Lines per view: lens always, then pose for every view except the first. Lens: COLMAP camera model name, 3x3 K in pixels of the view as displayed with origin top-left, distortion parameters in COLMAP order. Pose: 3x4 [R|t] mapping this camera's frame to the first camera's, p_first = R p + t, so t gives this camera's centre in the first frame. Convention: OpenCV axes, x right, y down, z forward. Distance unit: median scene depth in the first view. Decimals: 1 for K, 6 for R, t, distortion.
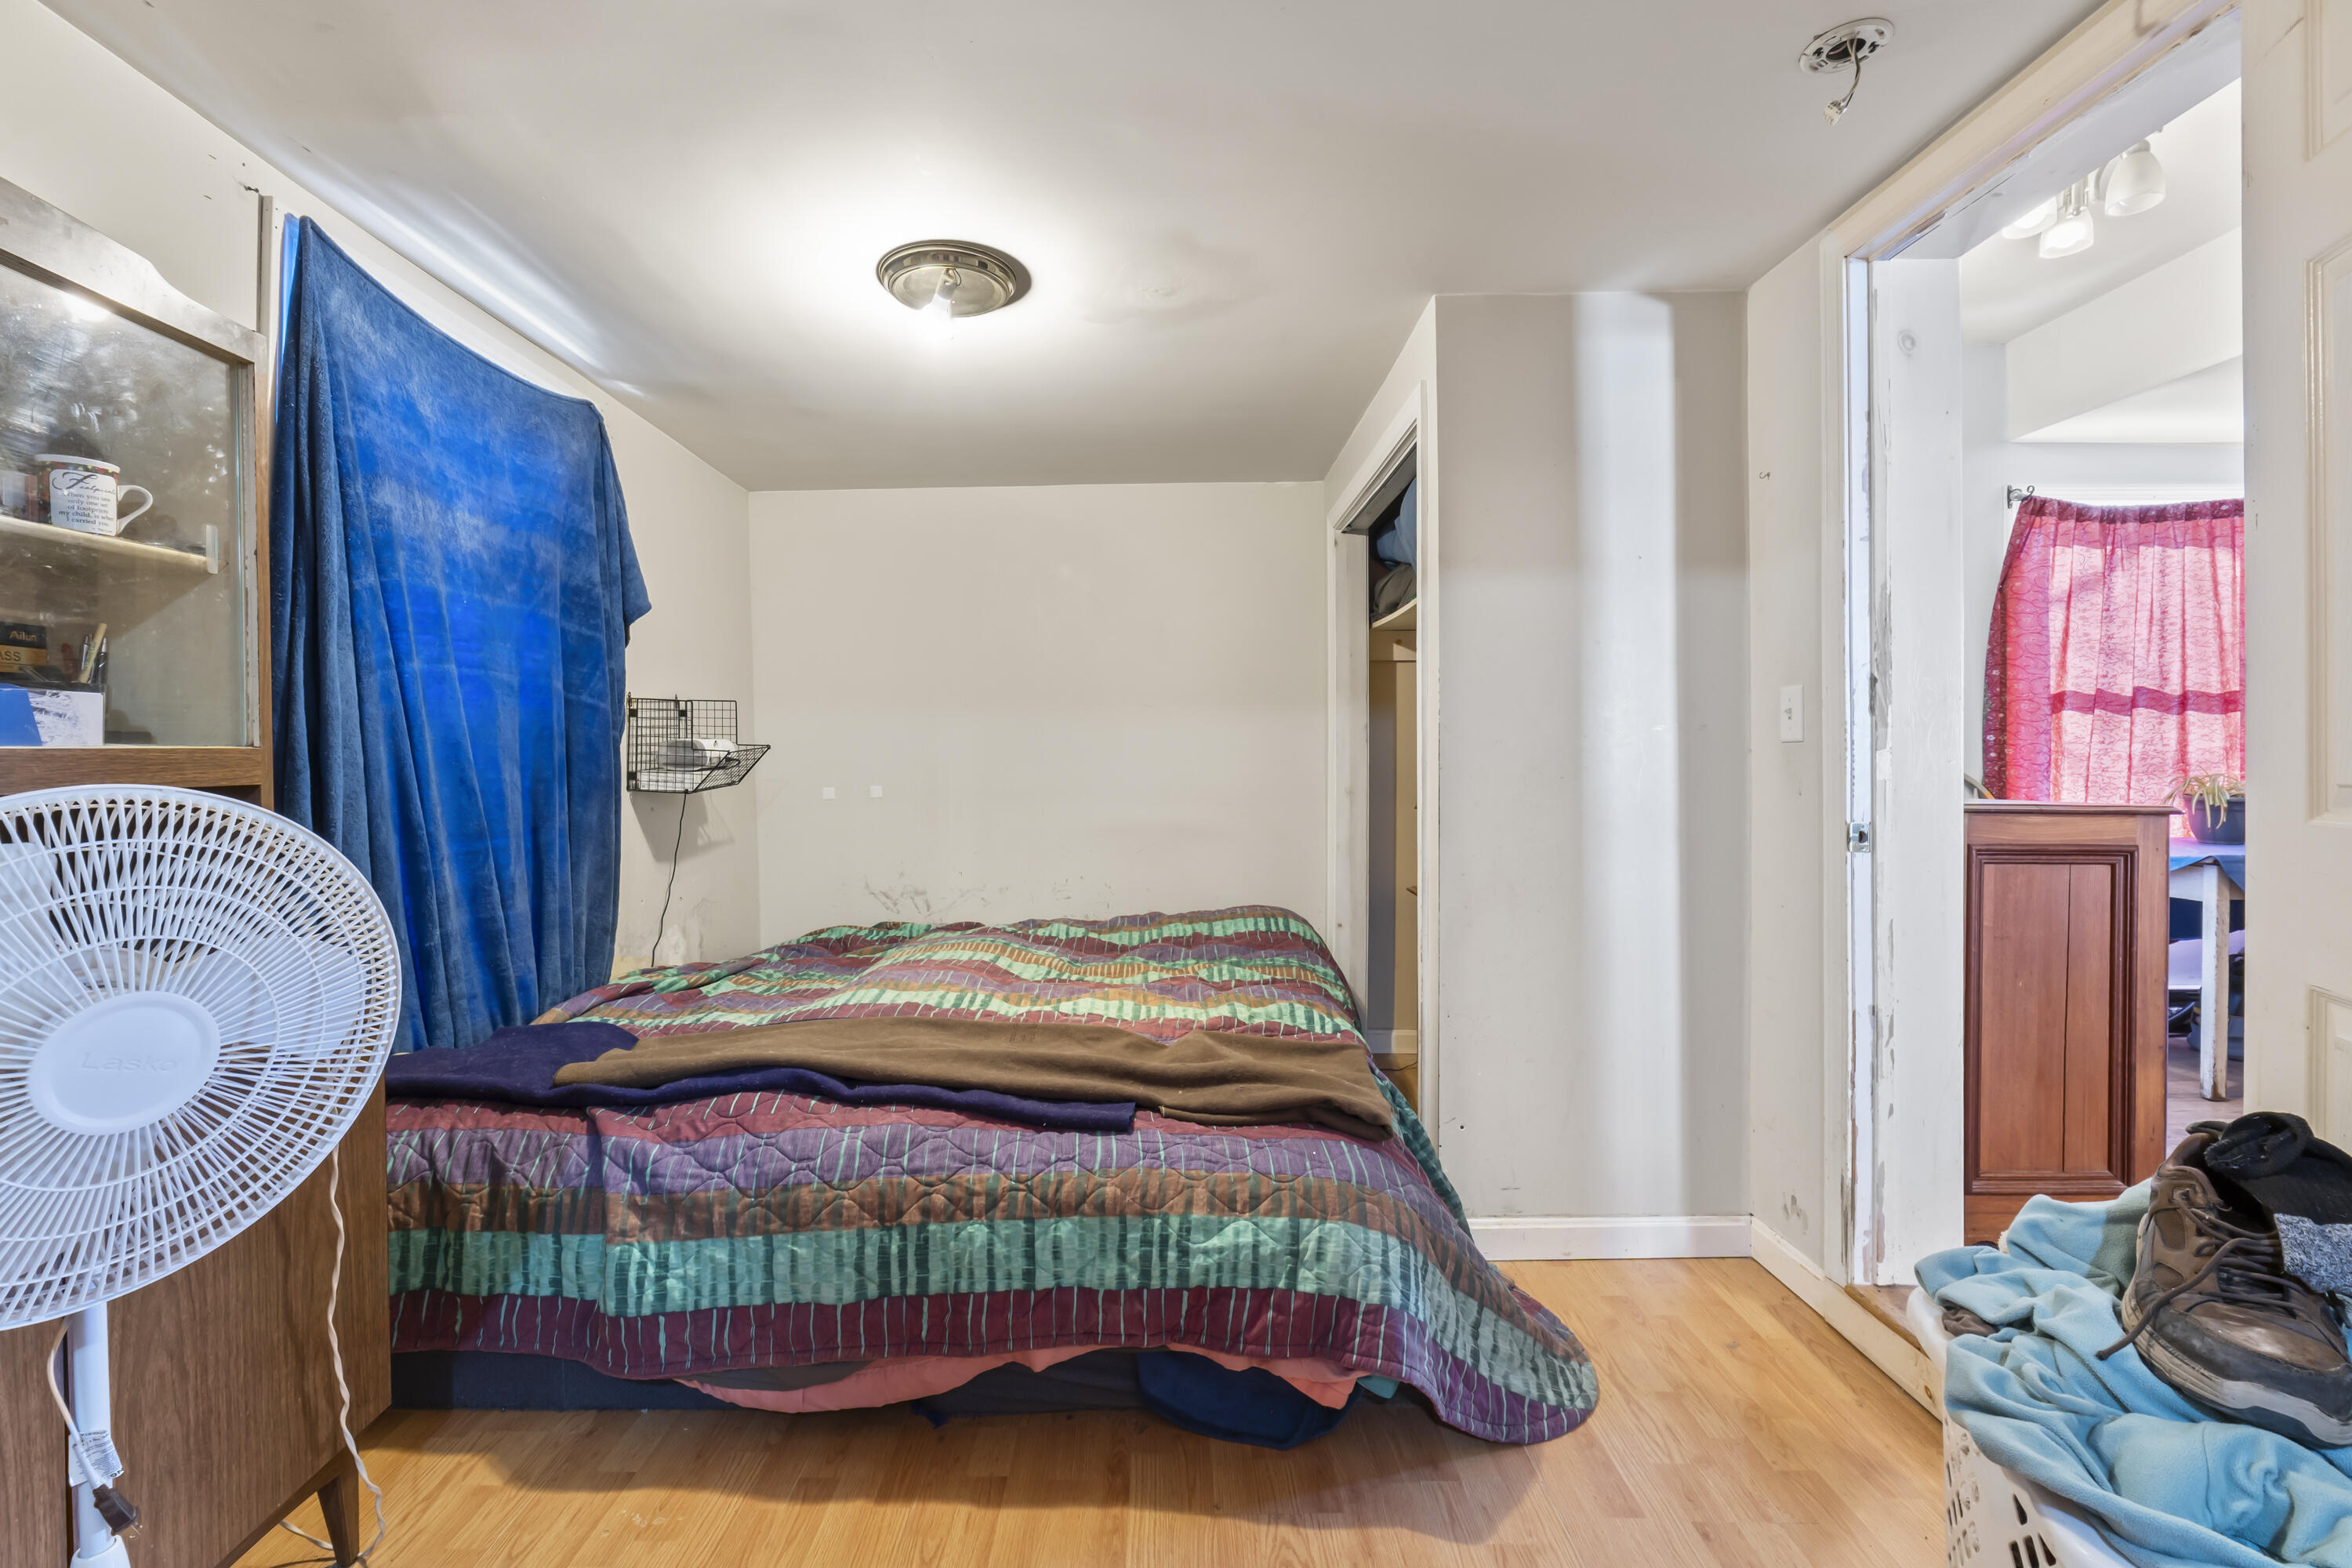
lens RADIAL K [[991.9, 0, 1177.1], [0, 991.9, 767.9], [0, 0, 1]] dist [-0.008374, 0.000837]
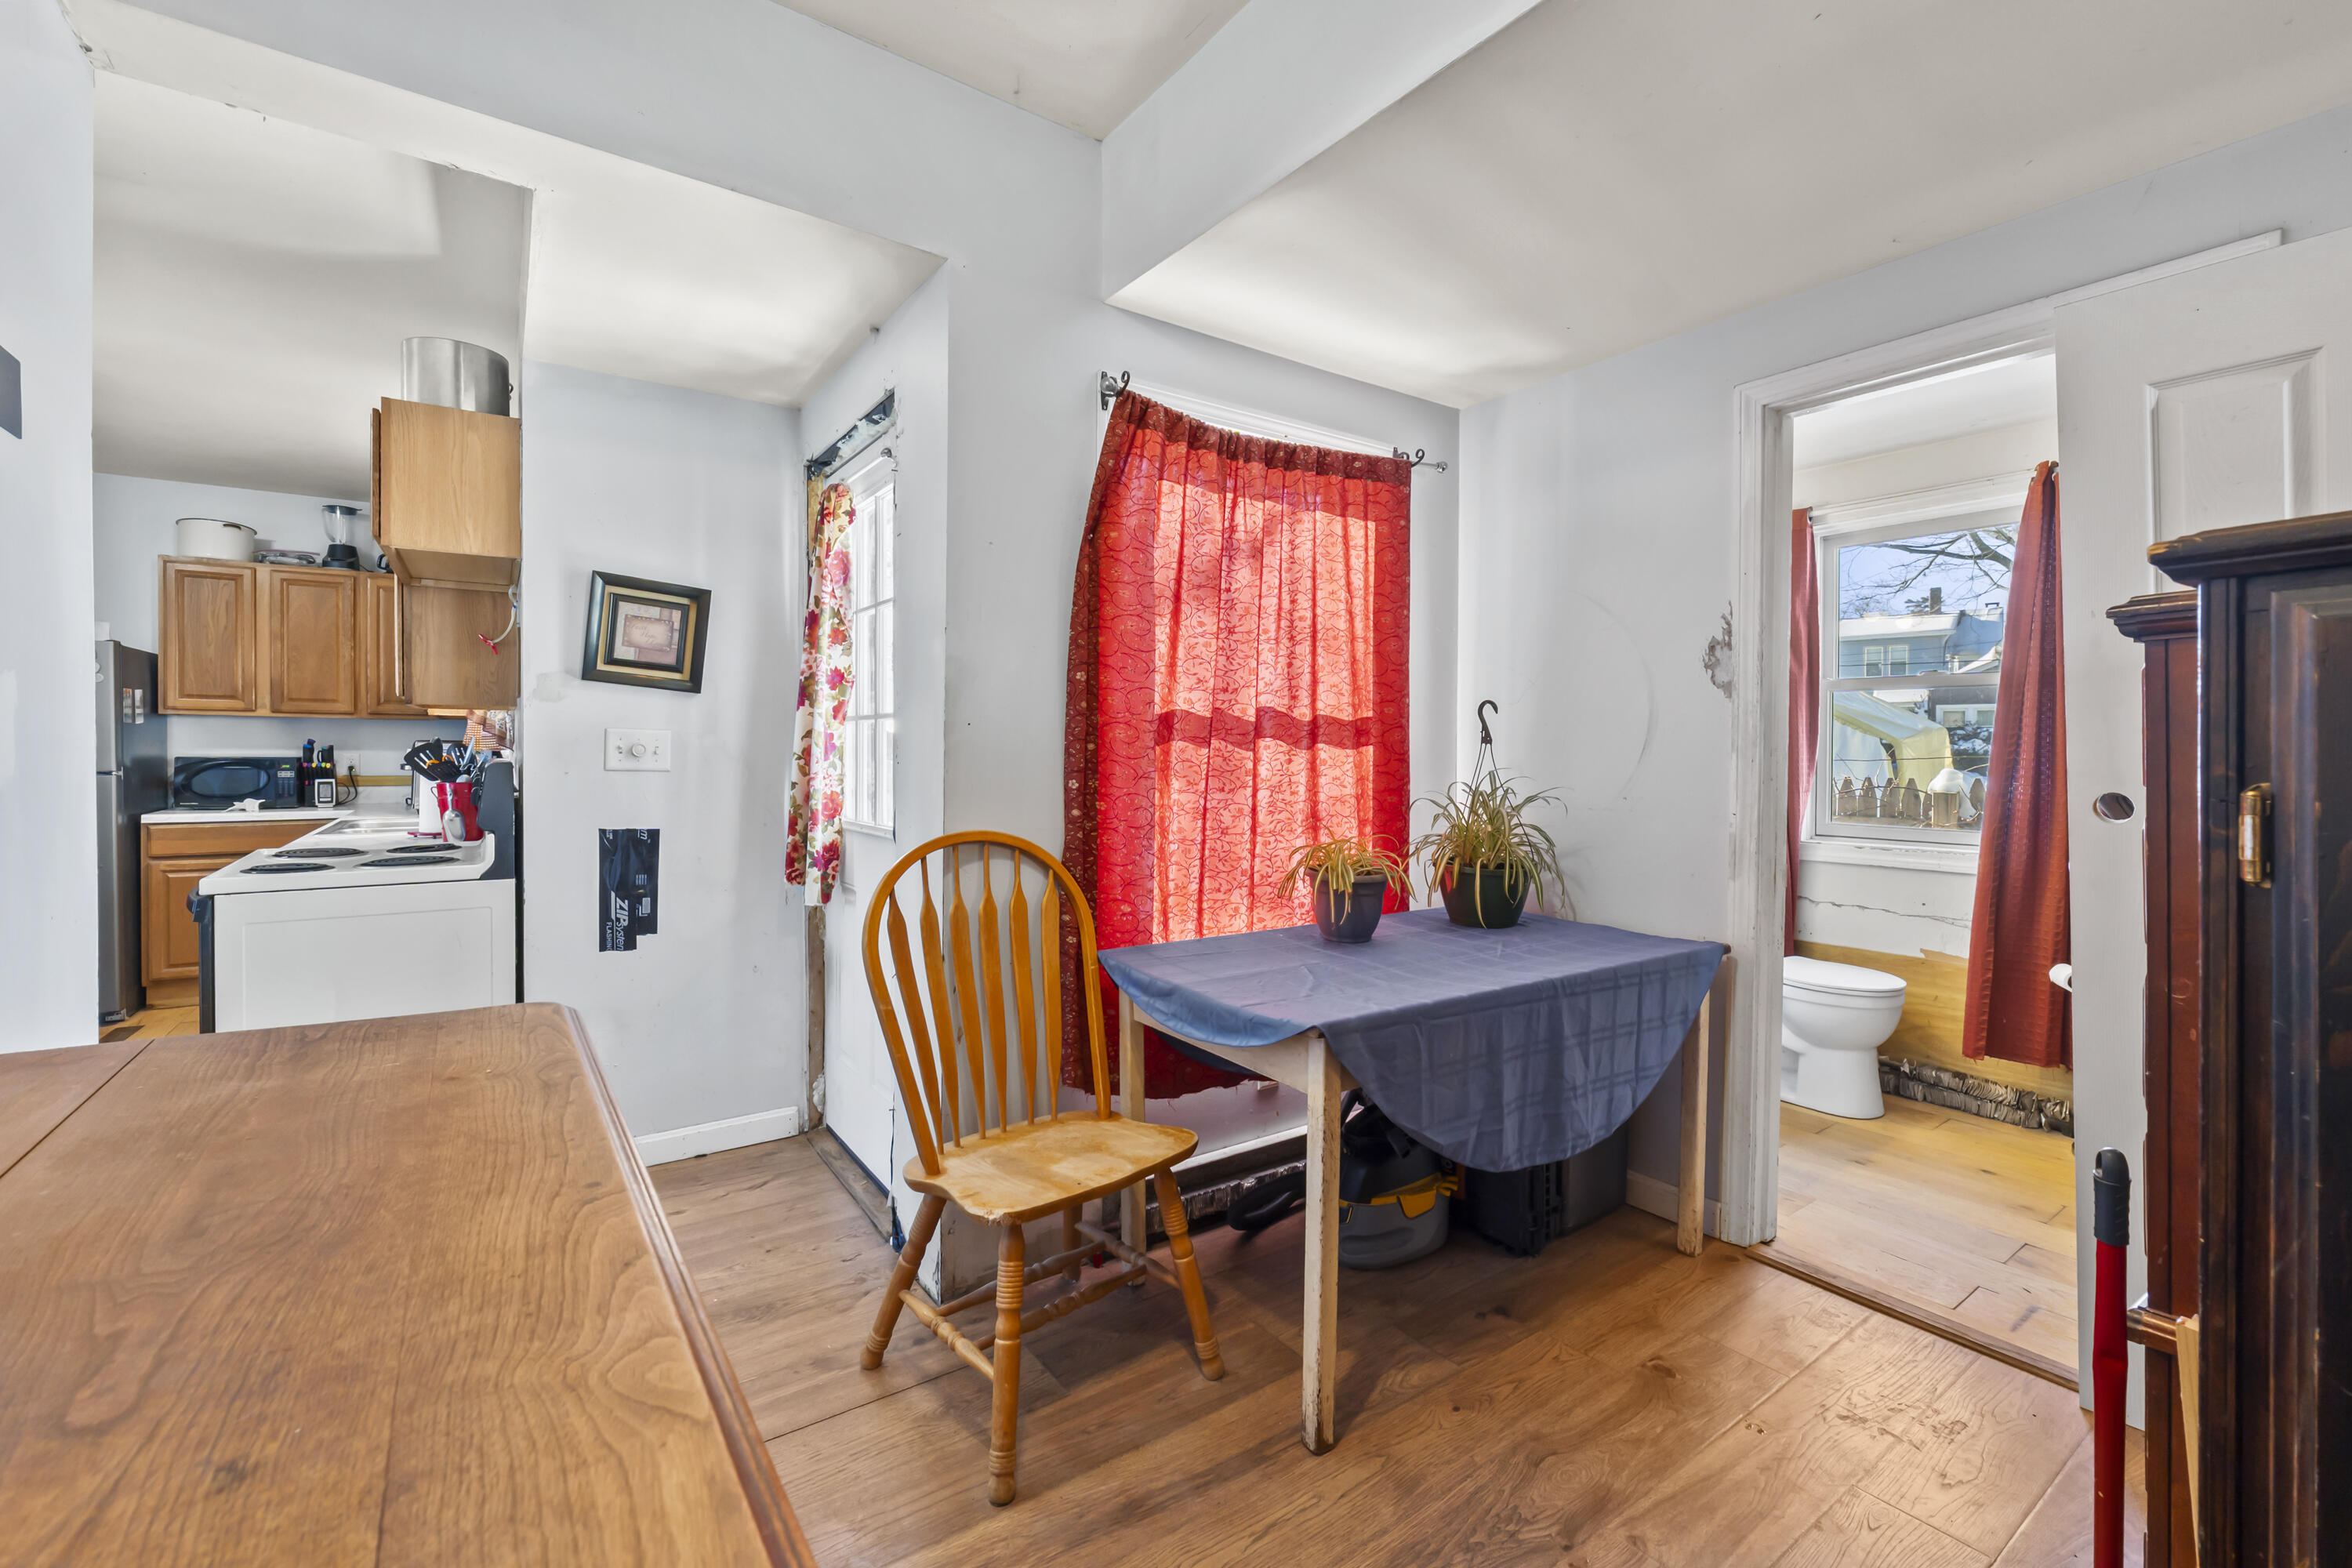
lens RADIAL K [[991.9, 0, 1168.9], [0, 991.9, 764.2], [0, 0, 1]] dist [-0.008374, 0.000837]
pose [[0.824732, 0.001576, 0.565522, 0.536082], [-0.005747, 0.999968, 0.005594, -0.046948], [-0.565495, -0.007864, 0.824714, 0.473059]]
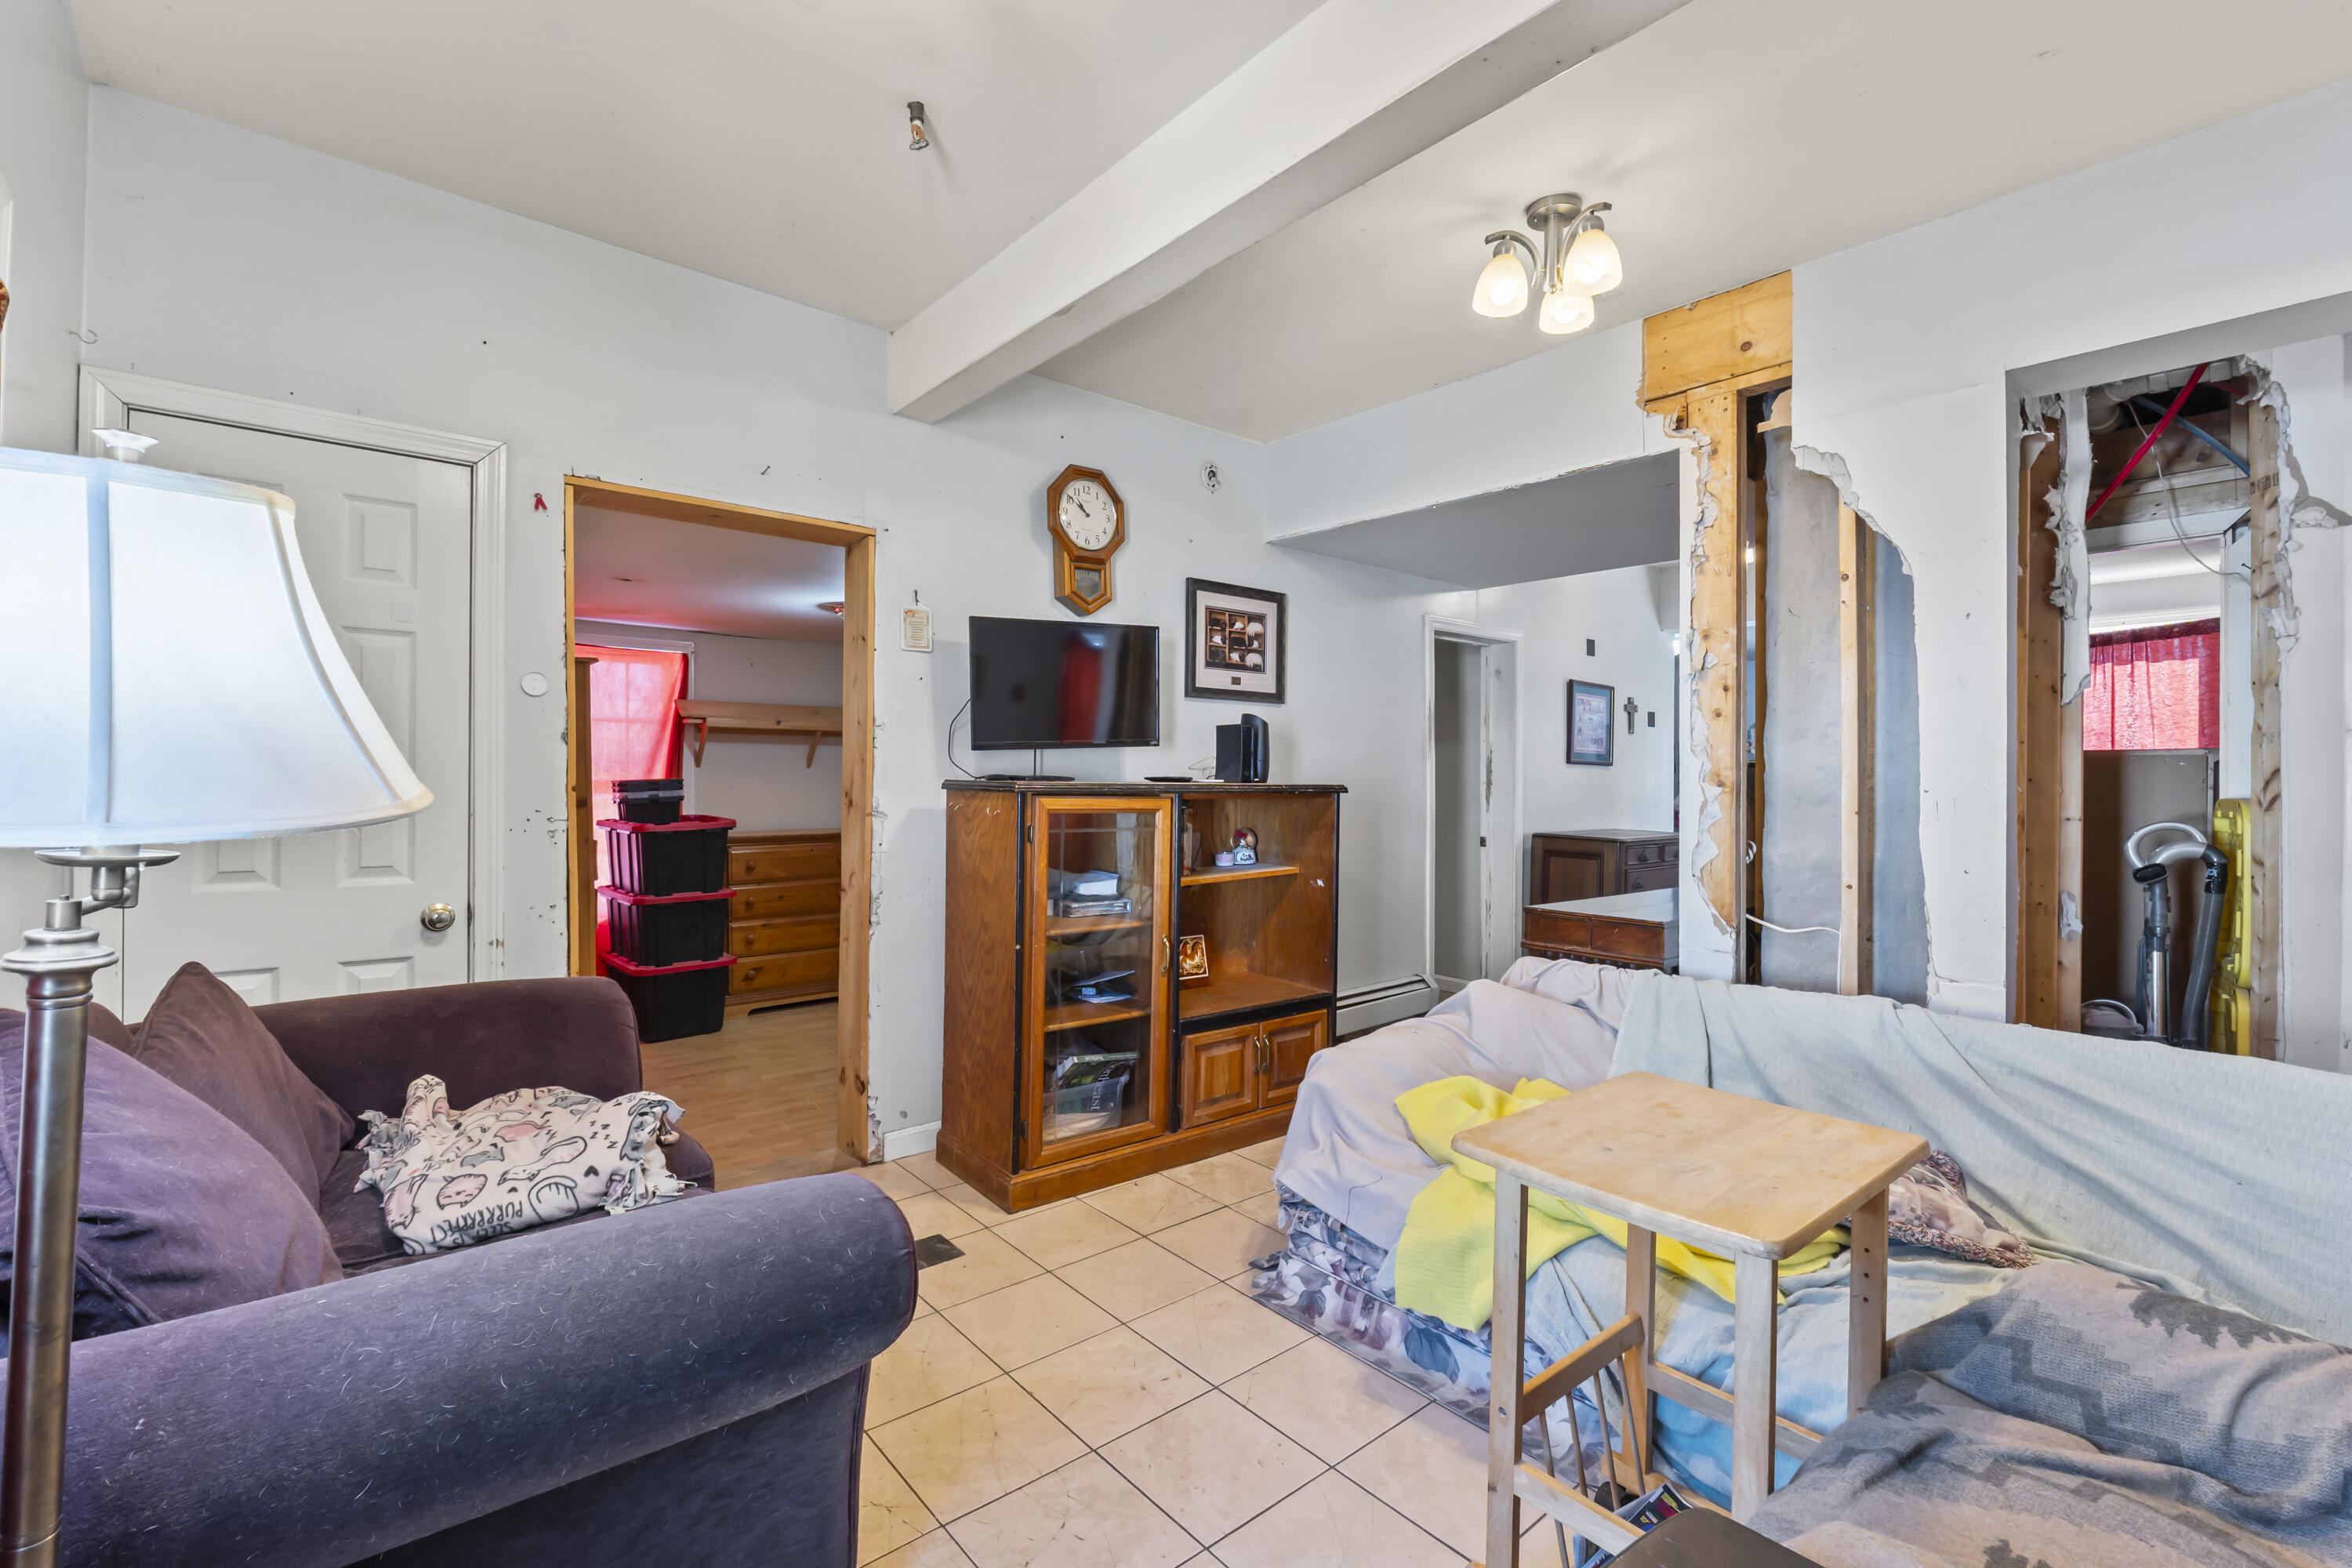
lens RADIAL K [[991.9, 0, 1173.6], [0, 991.9, 774.5], [0, 0, 1]] dist [-0.008374, 0.000837]
pose [[0.641420, 0.002748, -0.767185, 1.204927], [-0.014981, 0.999848, -0.008943, -0.045940], [0.767044, 0.017229, 0.641363, -0.808462]]
